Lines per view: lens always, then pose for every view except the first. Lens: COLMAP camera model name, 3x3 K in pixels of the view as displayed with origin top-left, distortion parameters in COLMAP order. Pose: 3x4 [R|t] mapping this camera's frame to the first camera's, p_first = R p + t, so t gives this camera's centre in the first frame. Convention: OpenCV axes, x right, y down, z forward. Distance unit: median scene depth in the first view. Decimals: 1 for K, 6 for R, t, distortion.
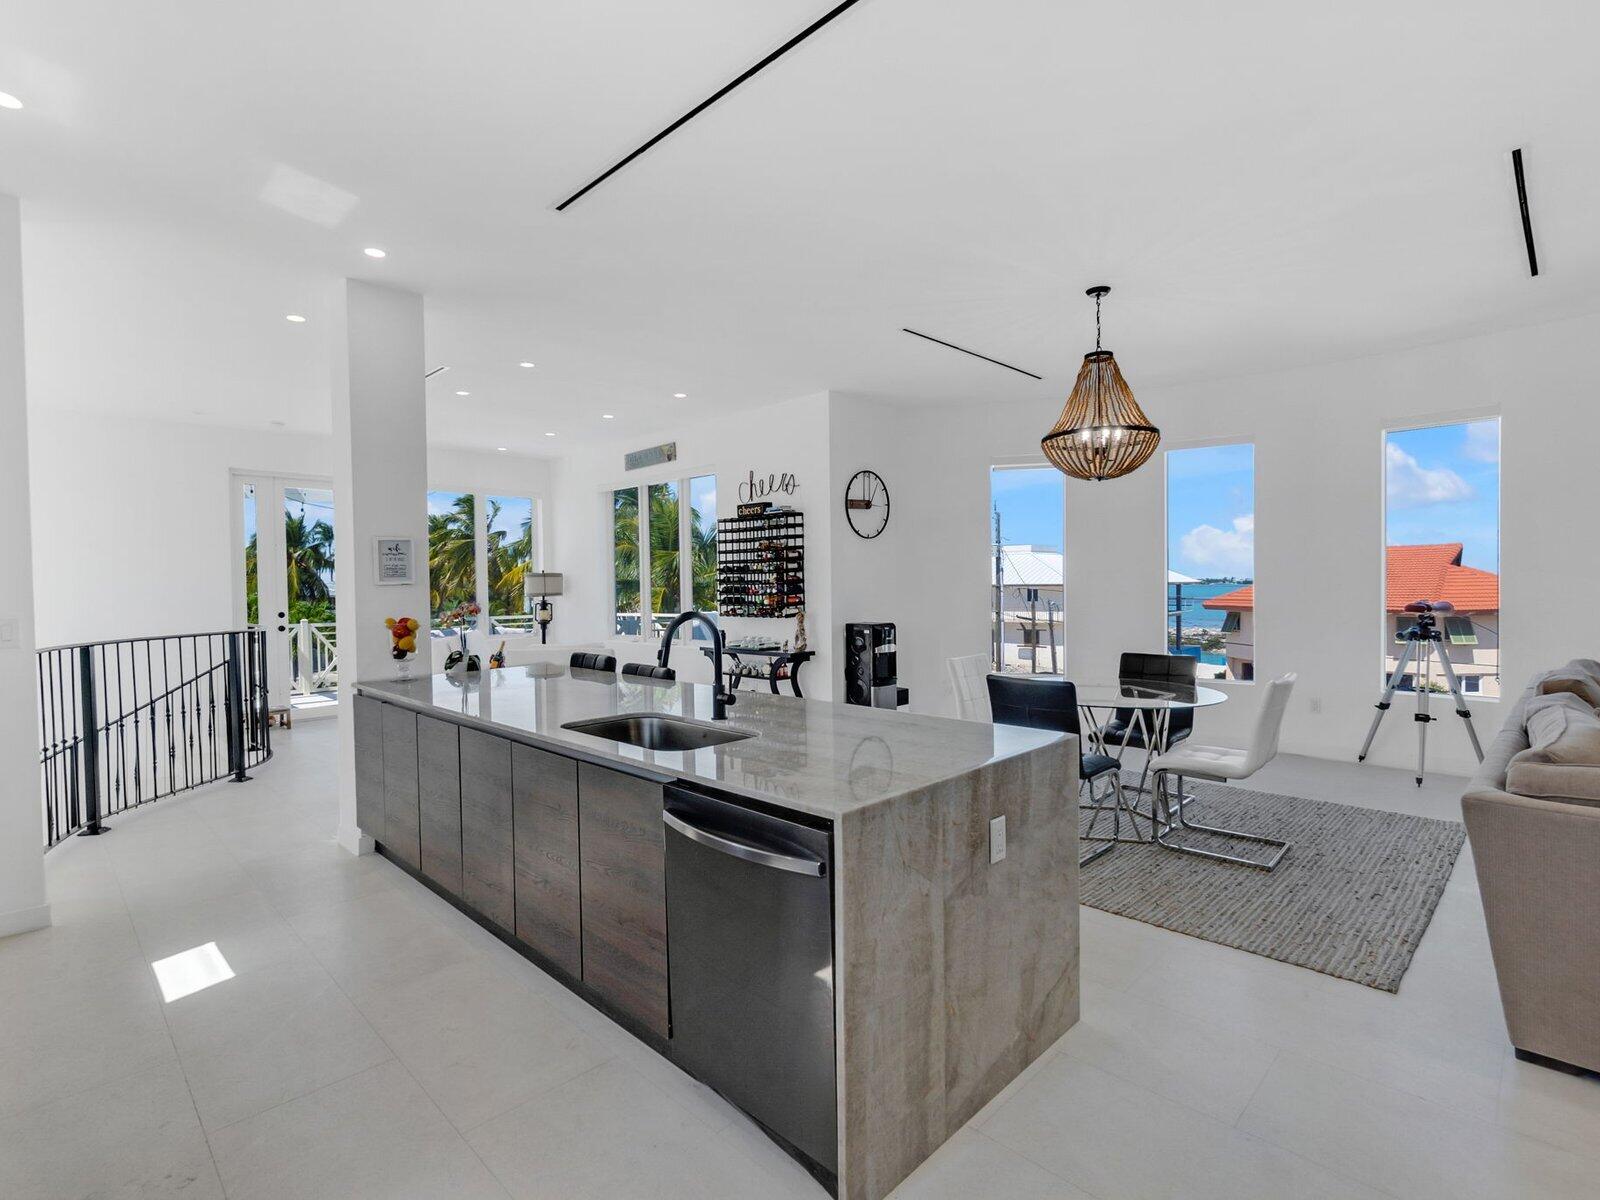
lens RADIAL K [[787.0, 0, 791.2], [0, 787.0, 605.1], [0, 0, 1]] dist [0.000315, 0.000781]
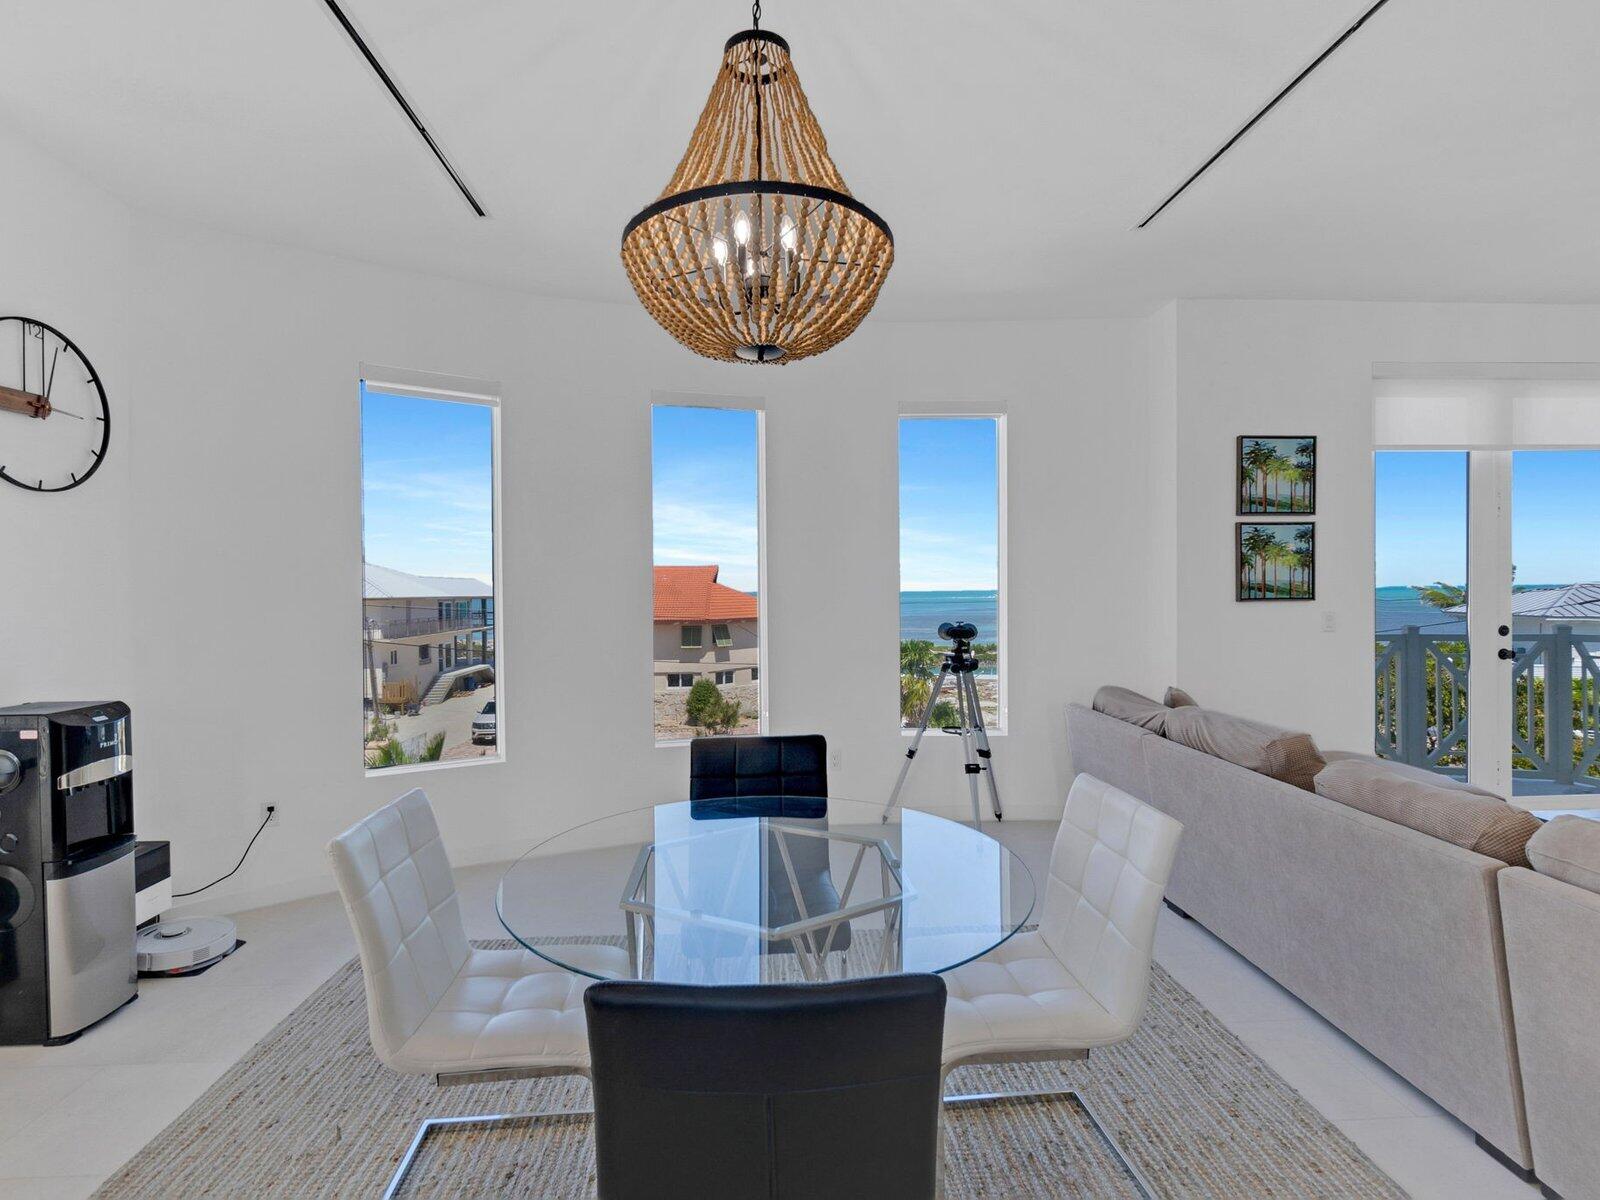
lens RADIAL K [[787.0, 0, 790.0], [0, 787.0, 606.3], [0, 0, 1]] dist [0.000315, 0.000781]
pose [[0.678619, -0.006495, 0.734462, 0.065209], [0.017655, 0.999816, -0.007471, -0.016753], [-0.734278, 0.018037, 0.678609, 0.470849]]
